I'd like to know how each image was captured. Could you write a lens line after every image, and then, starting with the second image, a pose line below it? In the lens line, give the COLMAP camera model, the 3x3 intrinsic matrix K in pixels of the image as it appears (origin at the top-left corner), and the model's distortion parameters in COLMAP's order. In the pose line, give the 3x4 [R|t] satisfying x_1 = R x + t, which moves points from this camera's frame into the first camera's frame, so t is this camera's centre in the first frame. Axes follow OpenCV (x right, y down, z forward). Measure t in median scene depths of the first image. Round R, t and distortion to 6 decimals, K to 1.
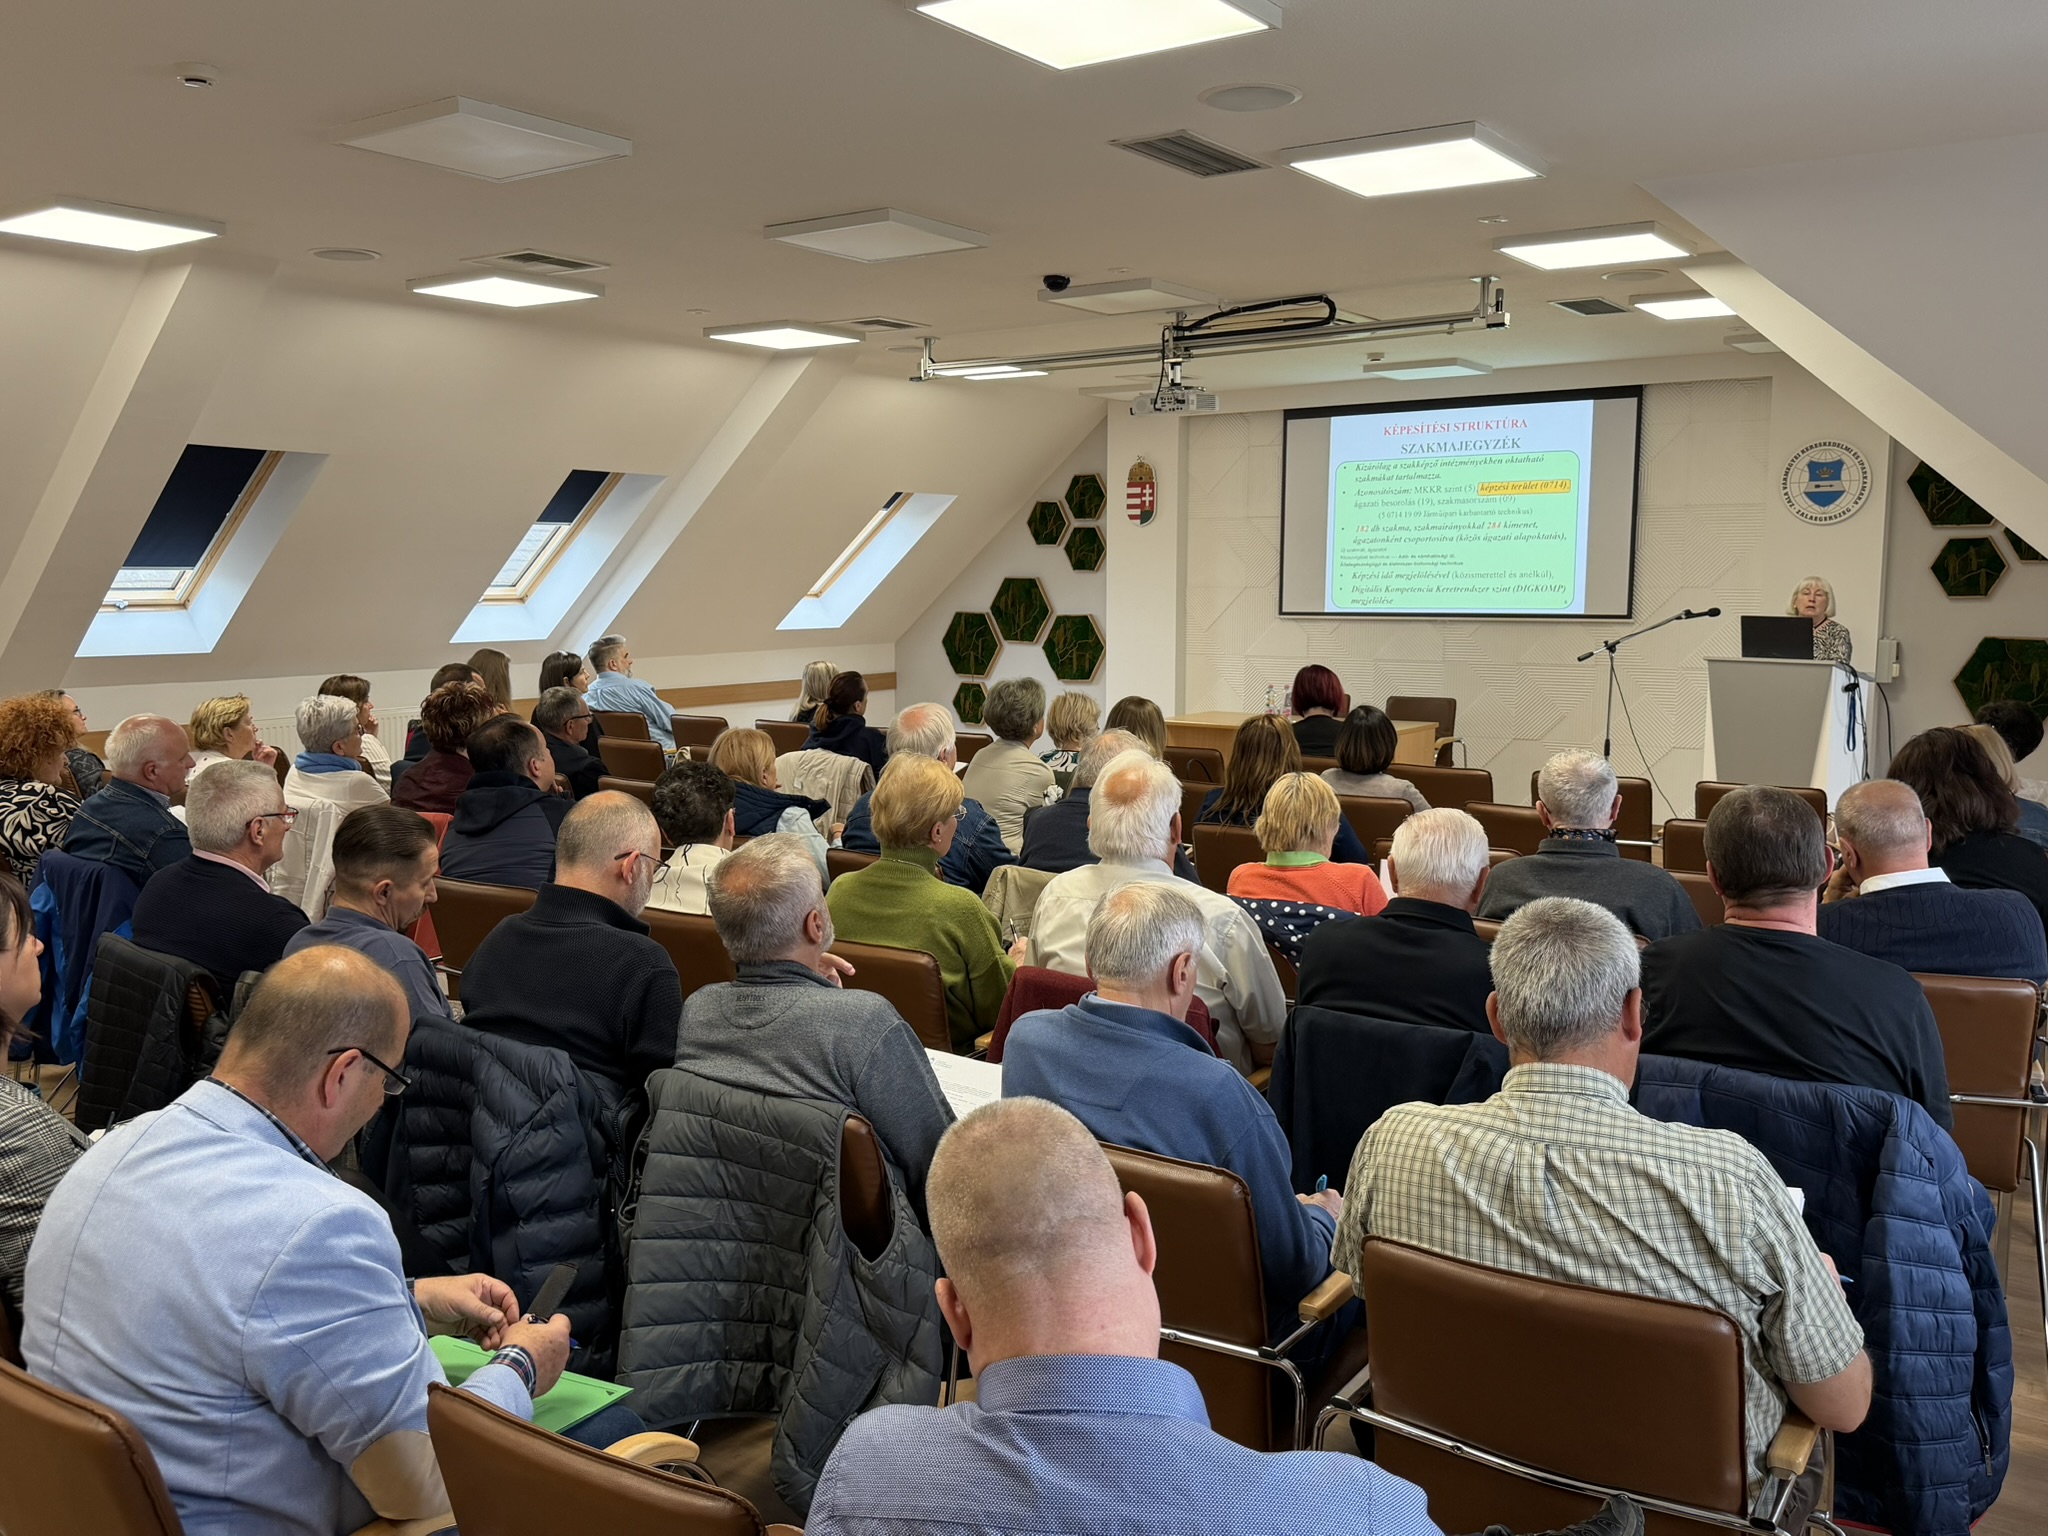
lens RADIAL K [[1747.9, 0, 1007.0], [0, 1747.9, 802.9], [0, 0, 1]] dist [0.038967, -0.062980]
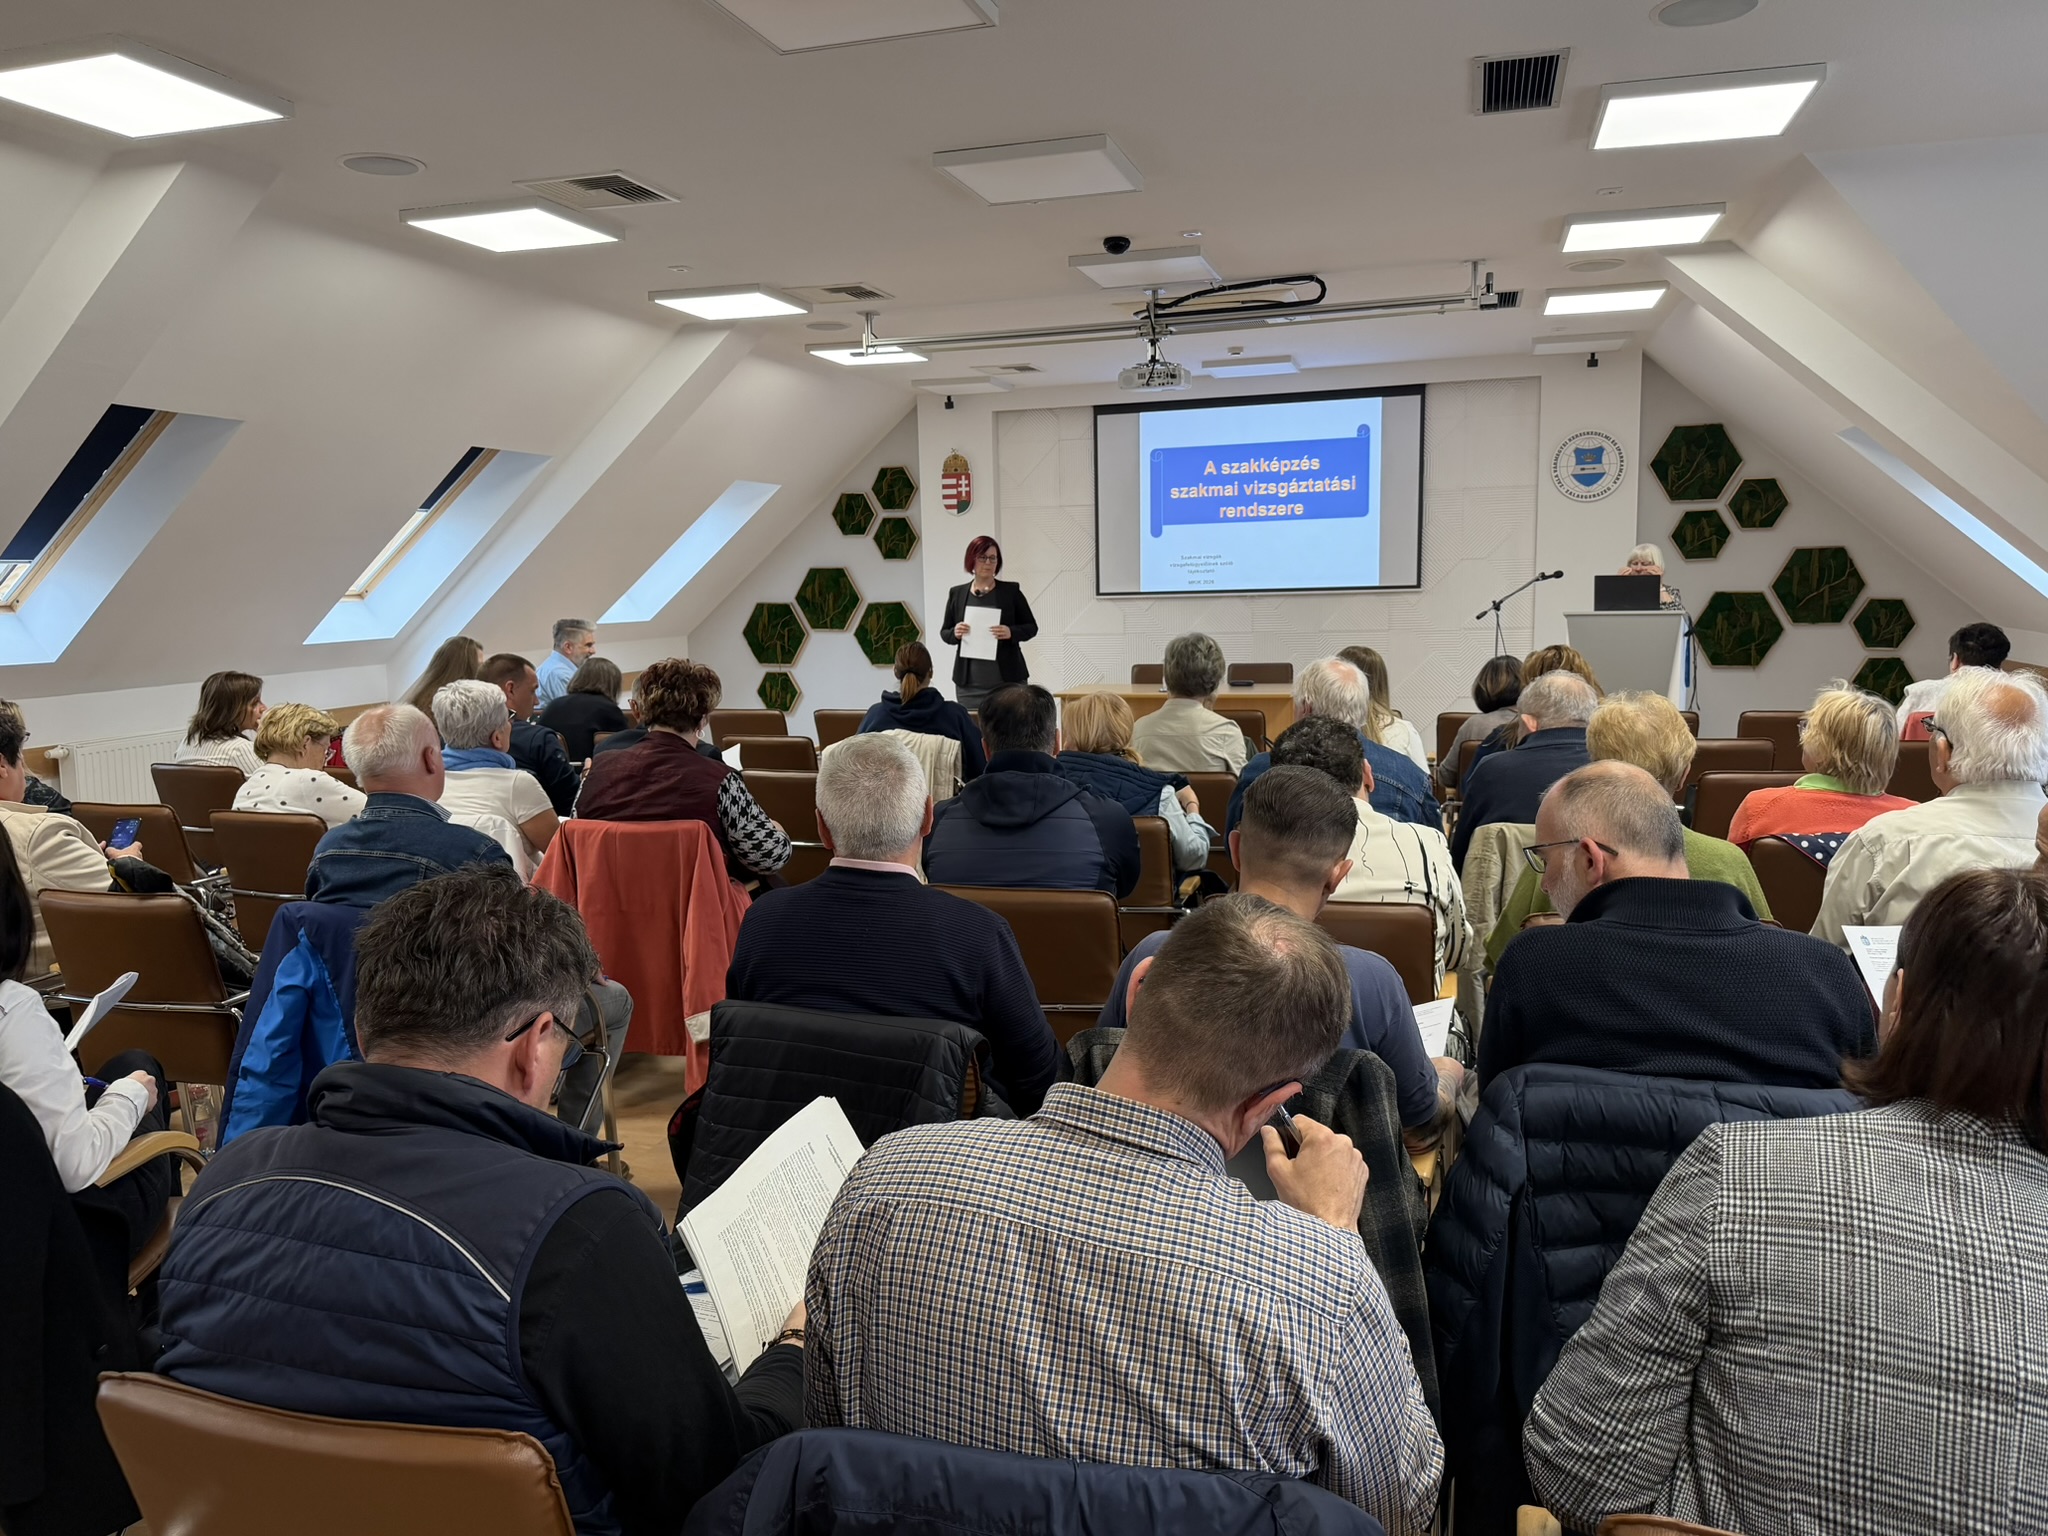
lens RADIAL K [[1498.3, 0, 1003.7], [0, 1498.3, 784.3], [0, 0, 1]] dist [0.035780, -0.031224]
pose [[0.941689, -0.066323, 0.329884, -0.216085], [0.066349, 0.997734, 0.011192, -0.004377], [-0.329879, 0.011348, 0.943955, 0.143504]]
